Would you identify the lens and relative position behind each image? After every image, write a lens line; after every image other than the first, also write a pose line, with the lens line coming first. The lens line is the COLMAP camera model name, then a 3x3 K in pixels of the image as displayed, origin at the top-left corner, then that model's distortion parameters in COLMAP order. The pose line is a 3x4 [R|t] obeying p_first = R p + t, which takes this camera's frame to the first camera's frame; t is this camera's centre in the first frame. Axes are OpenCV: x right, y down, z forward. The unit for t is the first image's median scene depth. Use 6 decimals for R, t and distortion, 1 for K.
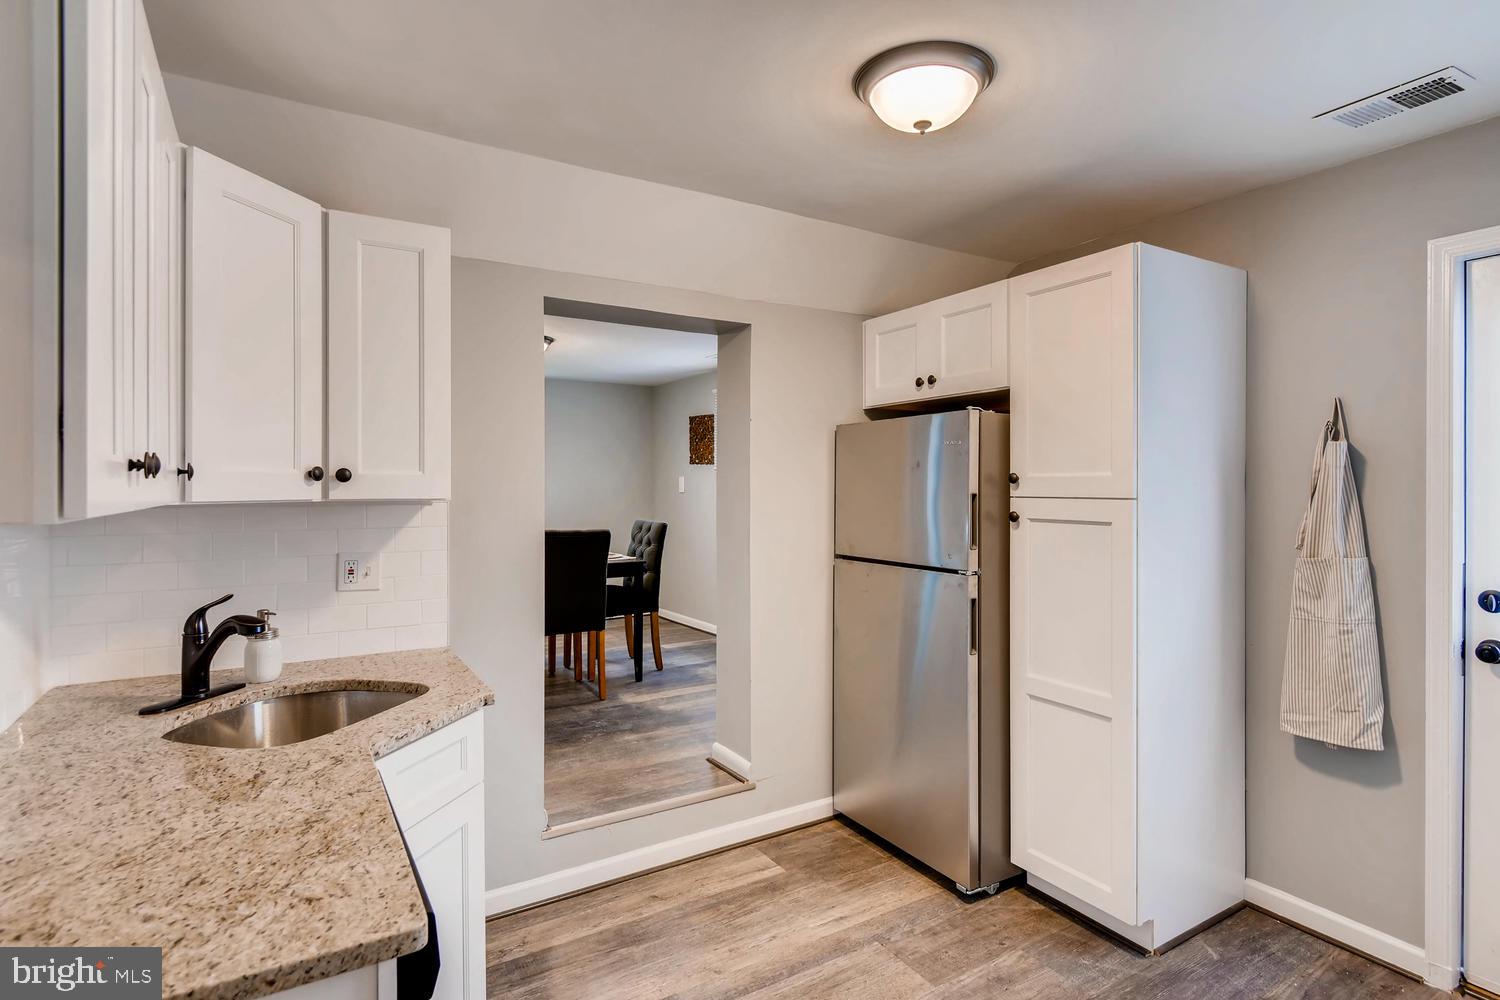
lens RADIAL K [[746.3, 0, 746.9], [0, 746.3, 496.7], [0, 0, 1]] dist [-0.001910, -0.000301]
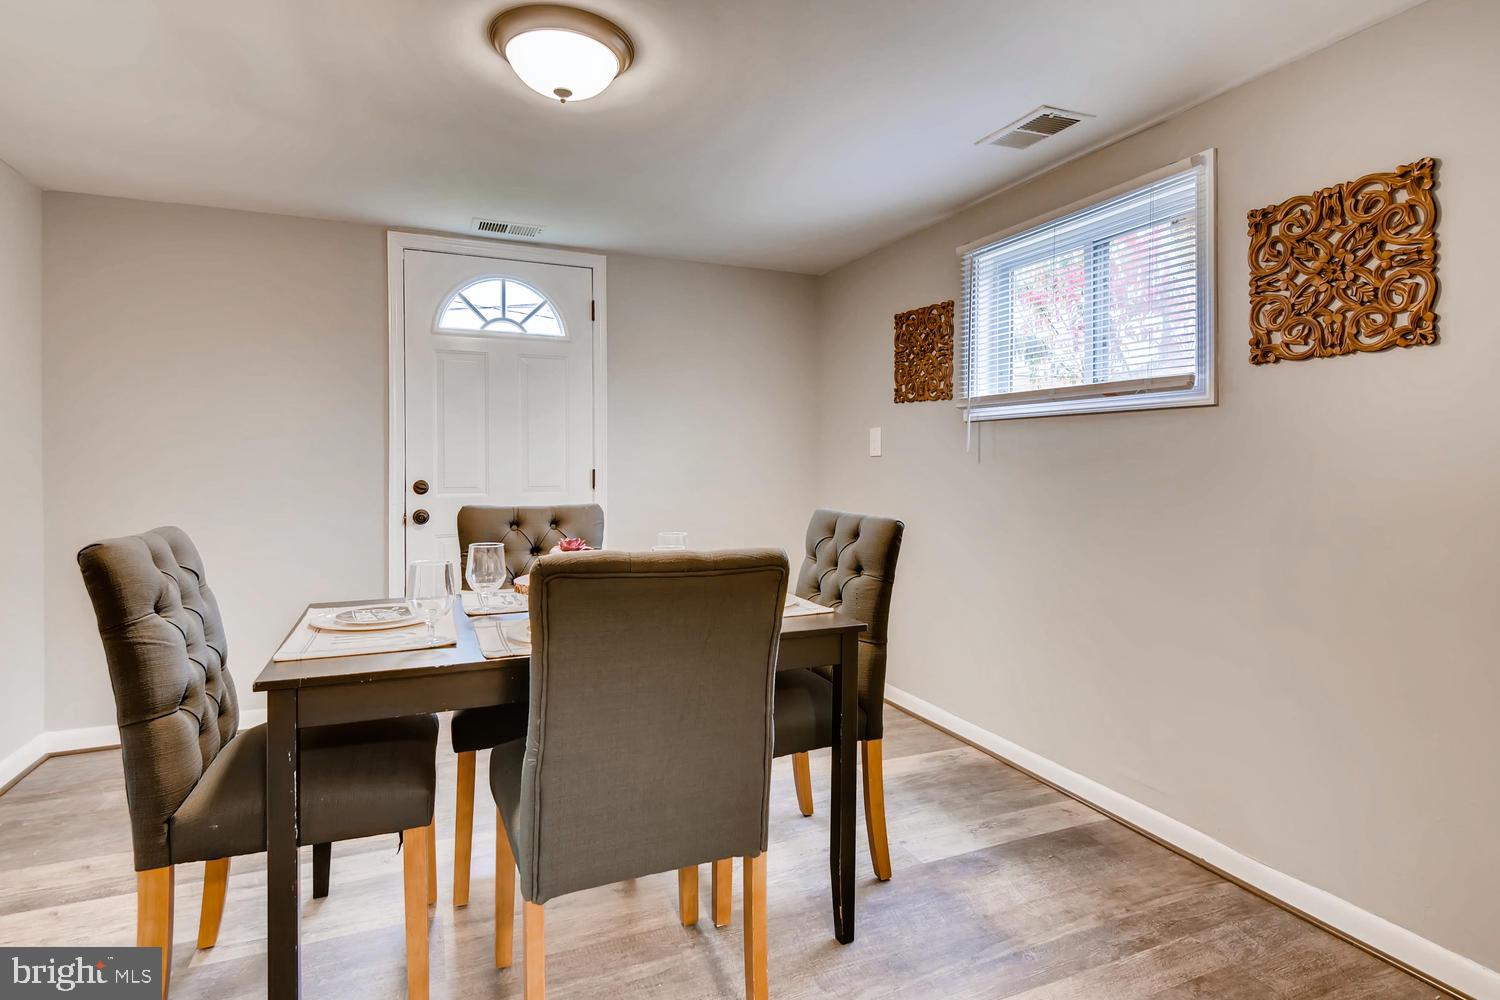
lens RADIAL K [[746.3, 0, 748.7], [0, 746.3, 490.5], [0, 0, 1]] dist [-0.001910, -0.000301]
pose [[0.988871, 0.013775, -0.148139, -0.128663], [-0.009474, 0.999514, 0.029697, 0.006835], [0.148476, -0.027963, 0.988521, 0.571953]]
